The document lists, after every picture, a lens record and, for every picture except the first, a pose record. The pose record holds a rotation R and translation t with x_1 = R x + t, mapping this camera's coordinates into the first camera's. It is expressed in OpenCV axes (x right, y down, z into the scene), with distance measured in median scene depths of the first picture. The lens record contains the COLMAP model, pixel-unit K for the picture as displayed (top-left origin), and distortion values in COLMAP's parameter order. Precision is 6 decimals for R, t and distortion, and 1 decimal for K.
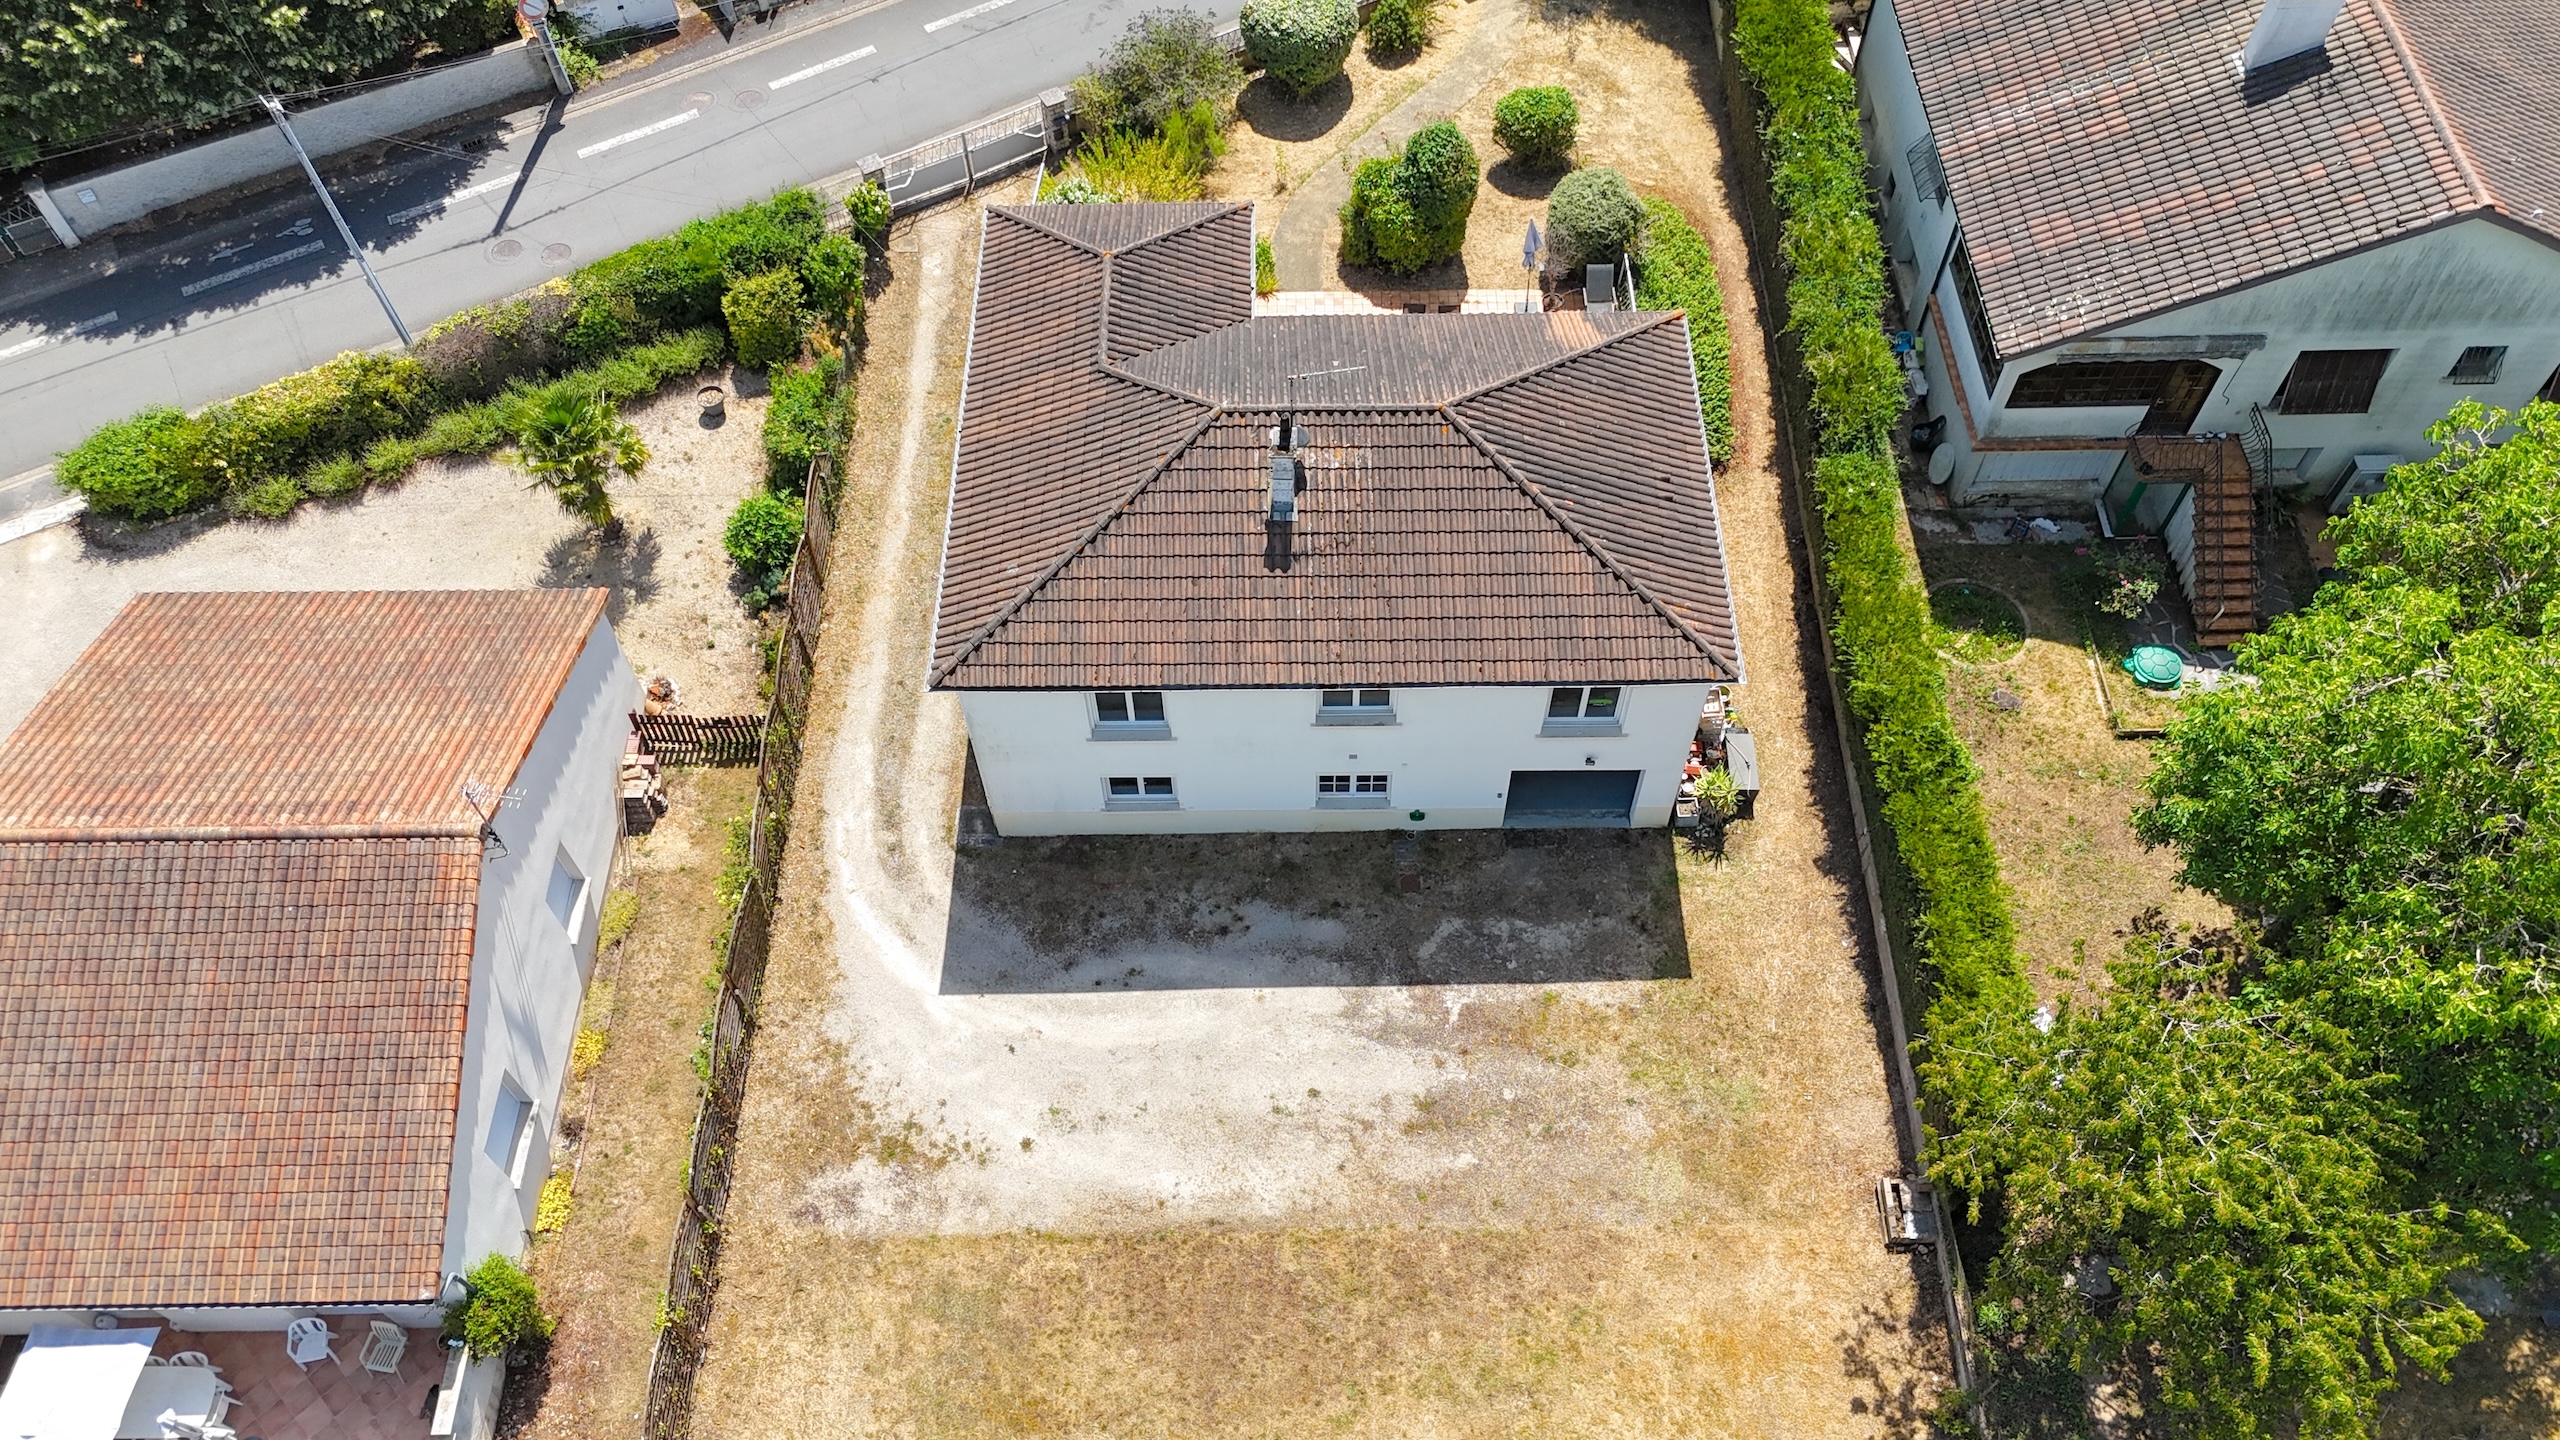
lens RADIAL K [[1920.5, 0, 1270.7], [0, 1920.5, 723.7], [0, 0, 1]] dist [0.036126, -0.000398]
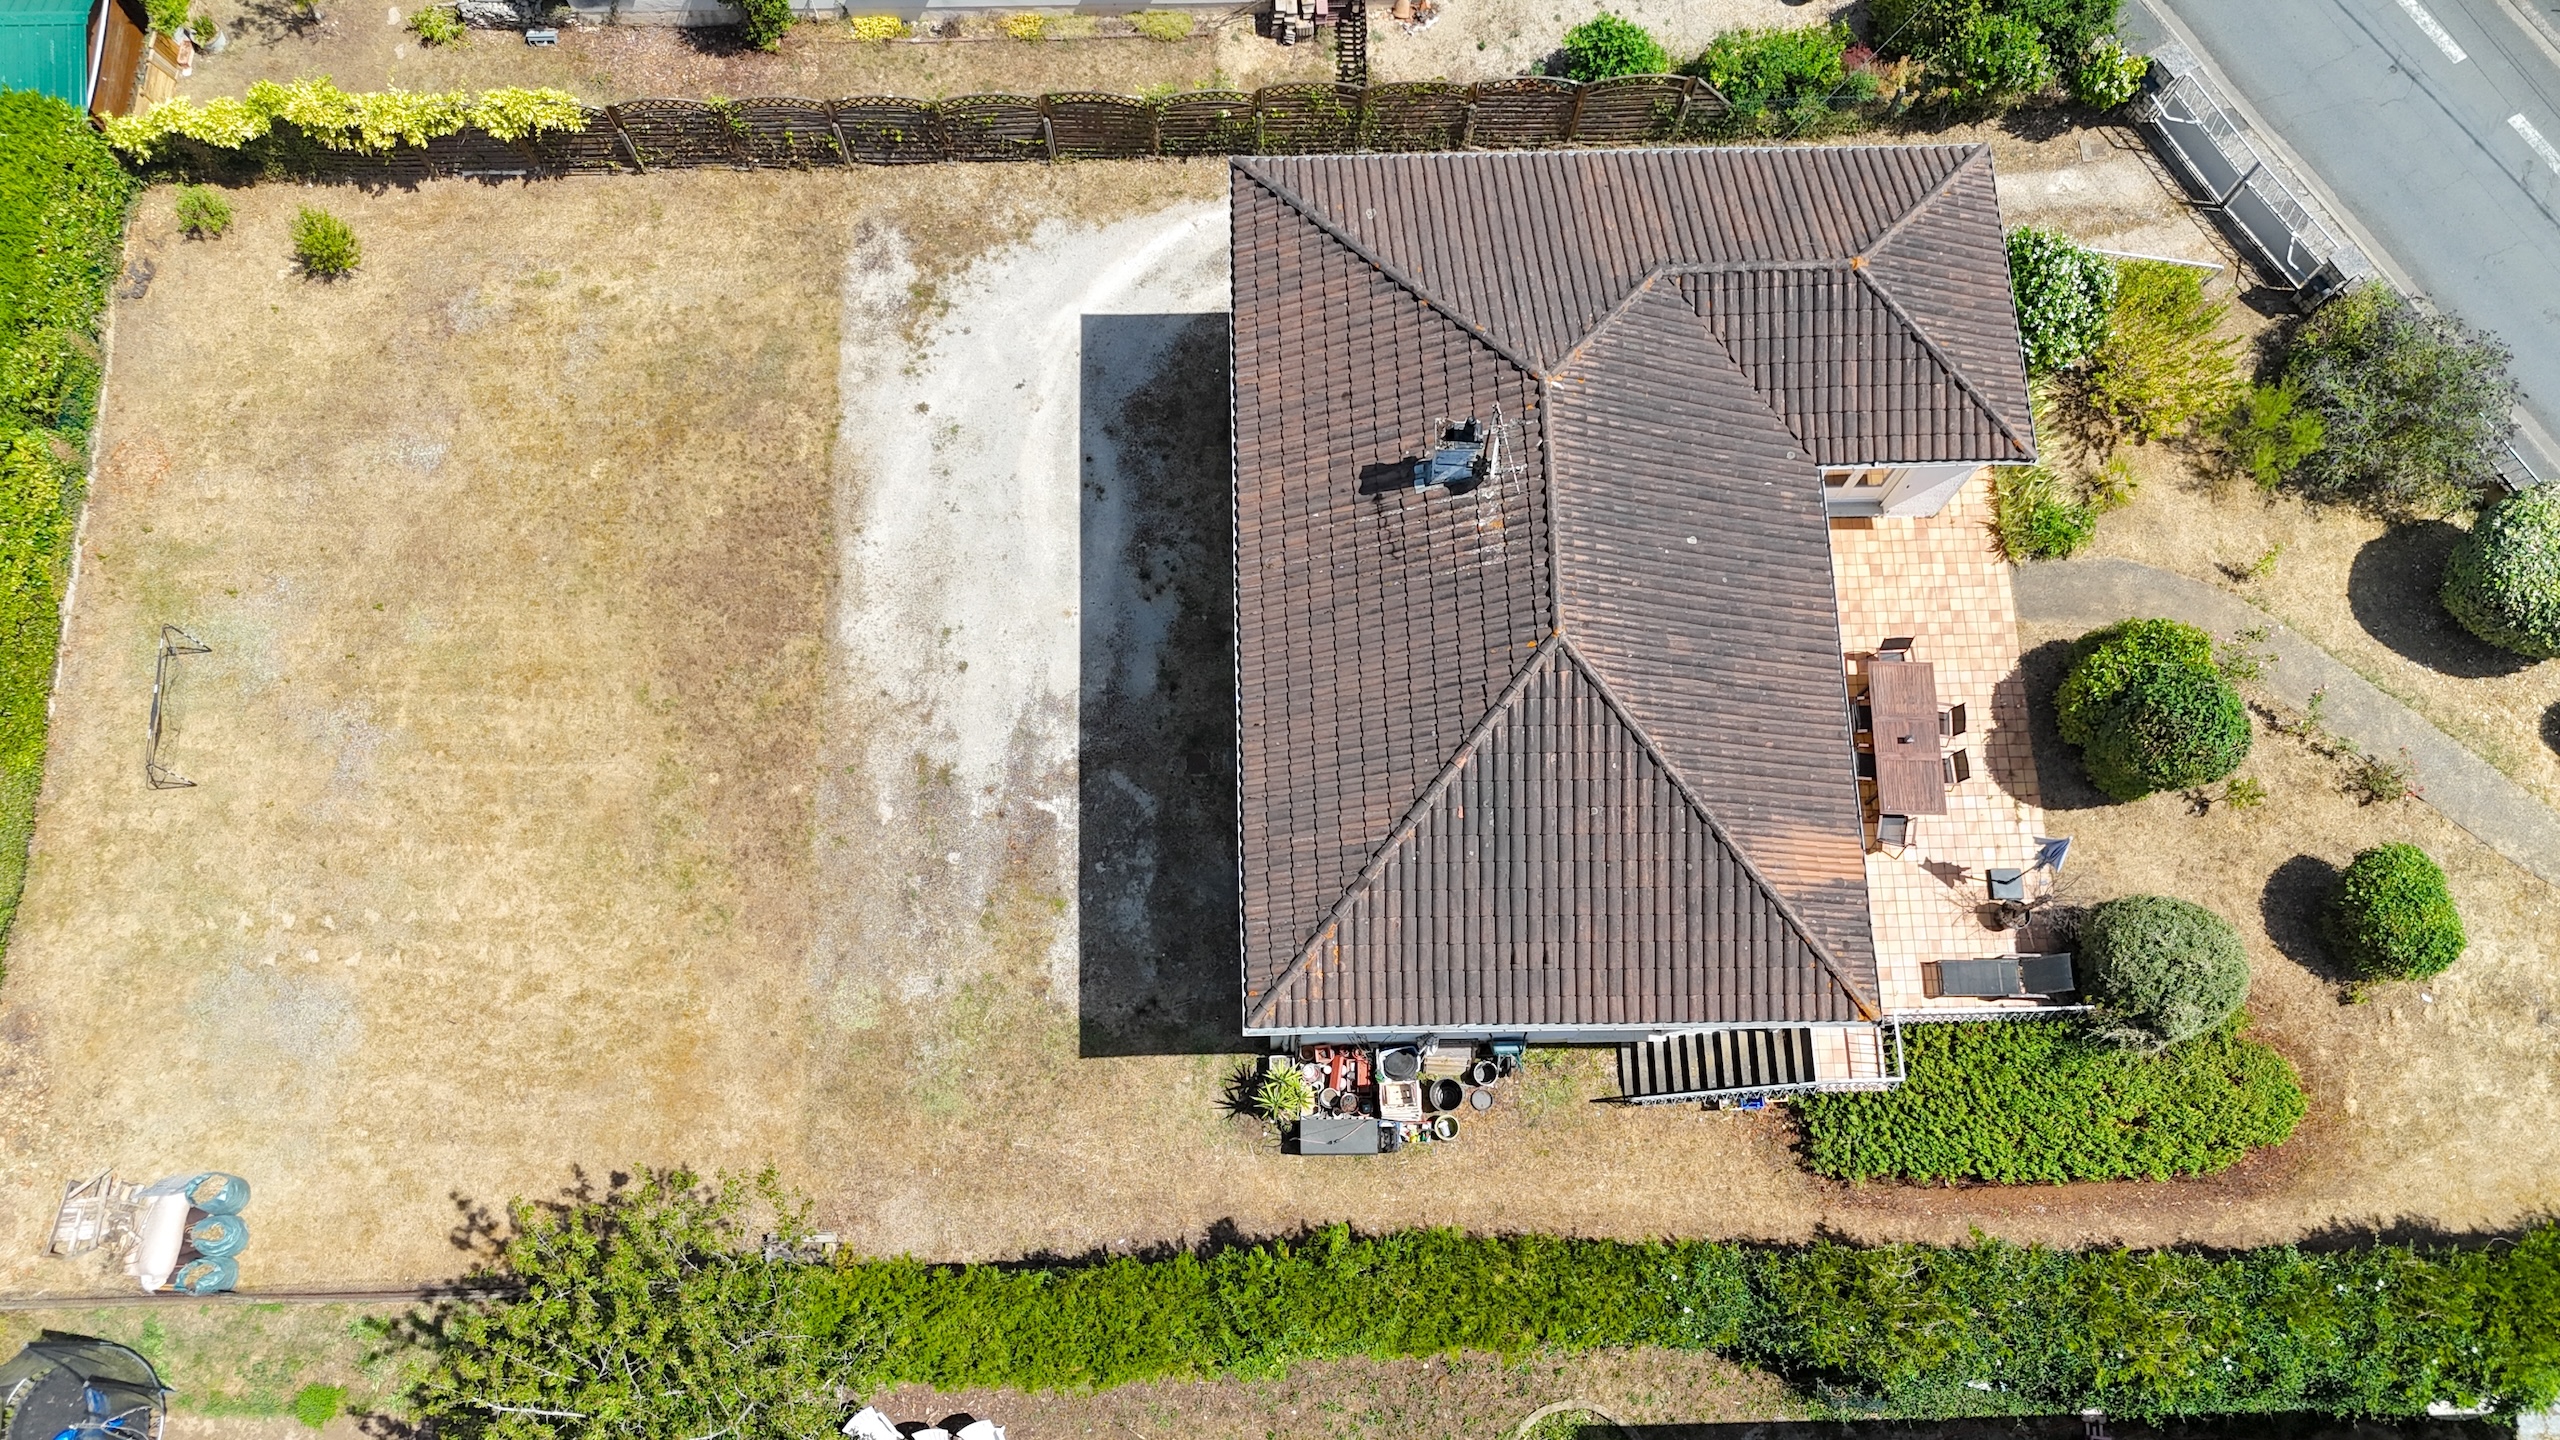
lens RADIAL K [[1920.5, 0, 1272.6], [0, 1920.5, 730.1], [0, 0, 1]] dist [0.036126, -0.000398]
pose [[0.018079, 0.962010, -0.272417, 0.325316], [-0.828772, 0.166829, 0.534139, -0.462025], [0.559294, 0.216115, 0.800303, 0.301987]]
